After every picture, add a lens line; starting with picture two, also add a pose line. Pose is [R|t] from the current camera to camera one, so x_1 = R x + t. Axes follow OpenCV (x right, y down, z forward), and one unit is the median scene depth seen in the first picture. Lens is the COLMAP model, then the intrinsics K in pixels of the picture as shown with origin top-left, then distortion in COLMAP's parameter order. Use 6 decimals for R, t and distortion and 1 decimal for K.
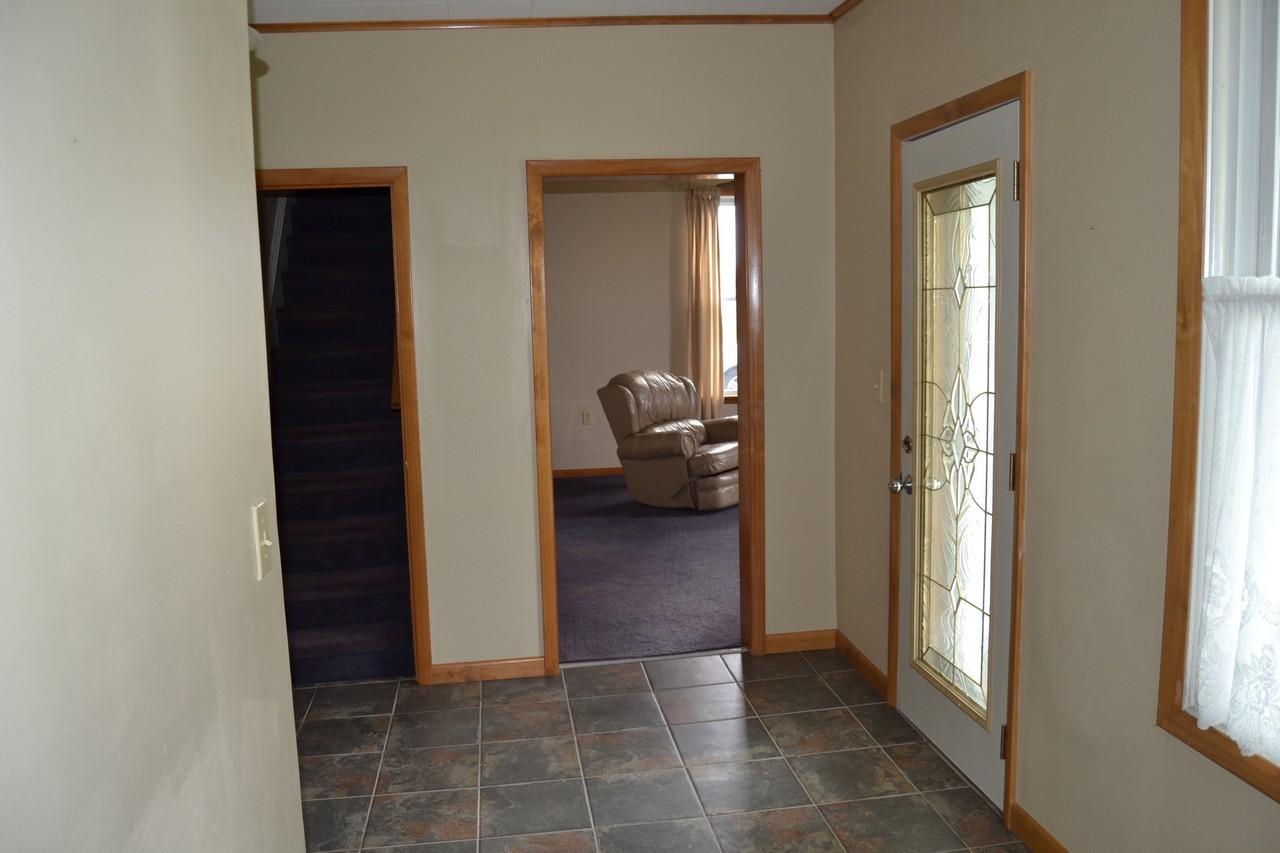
lens RADIAL K [[1008.7, 0, 637.9], [0, 1008.7, 426.1], [0, 0, 1]] dist [-0.089698, 0.036039]
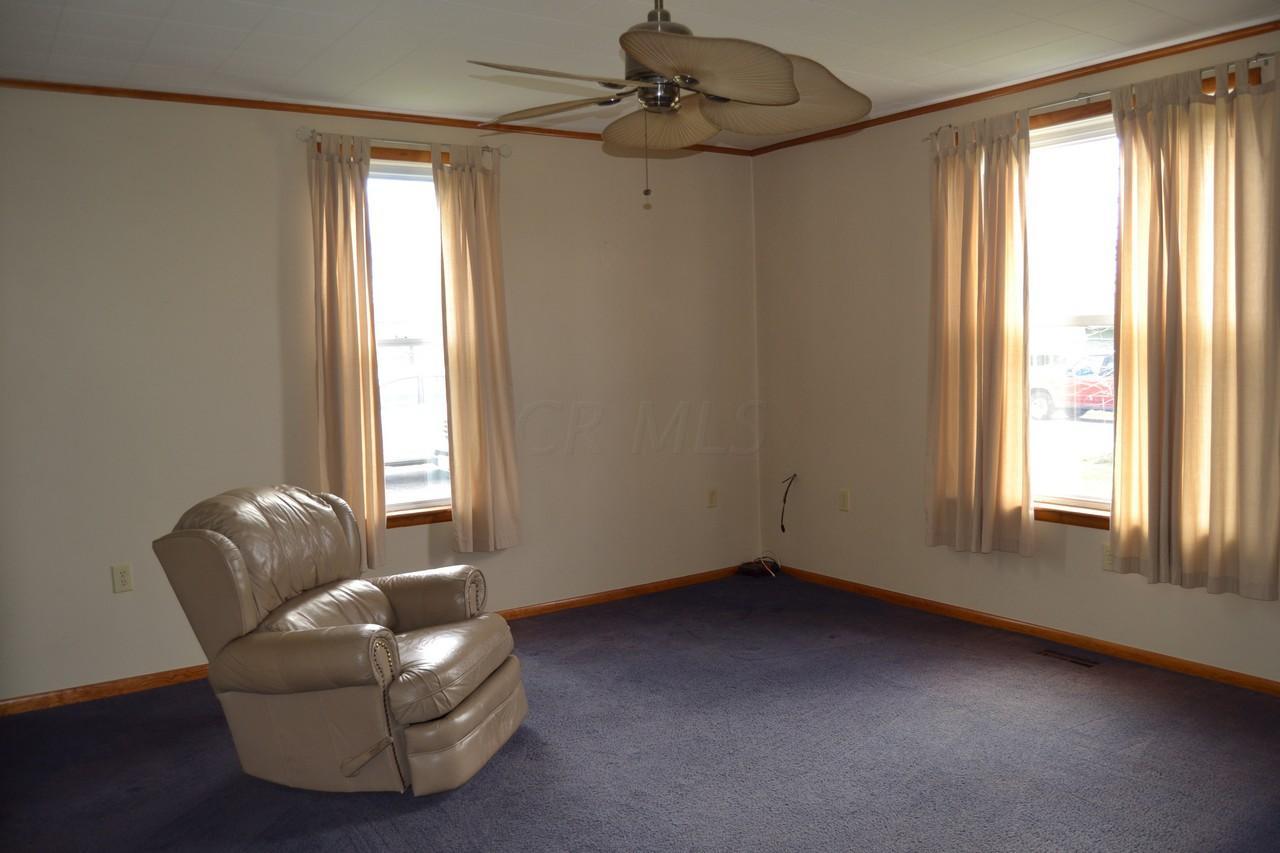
lens RADIAL K [[1008.7, 0, 645.9], [0, 1008.7, 433.1], [0, 0, 1]] dist [-0.089698, 0.036039]
pose [[0.894255, -0.038011, 0.445940, -0.037207], [0.059607, 0.997626, -0.034495, -0.054463], [-0.443570, 0.057429, 0.894398, 0.495782]]
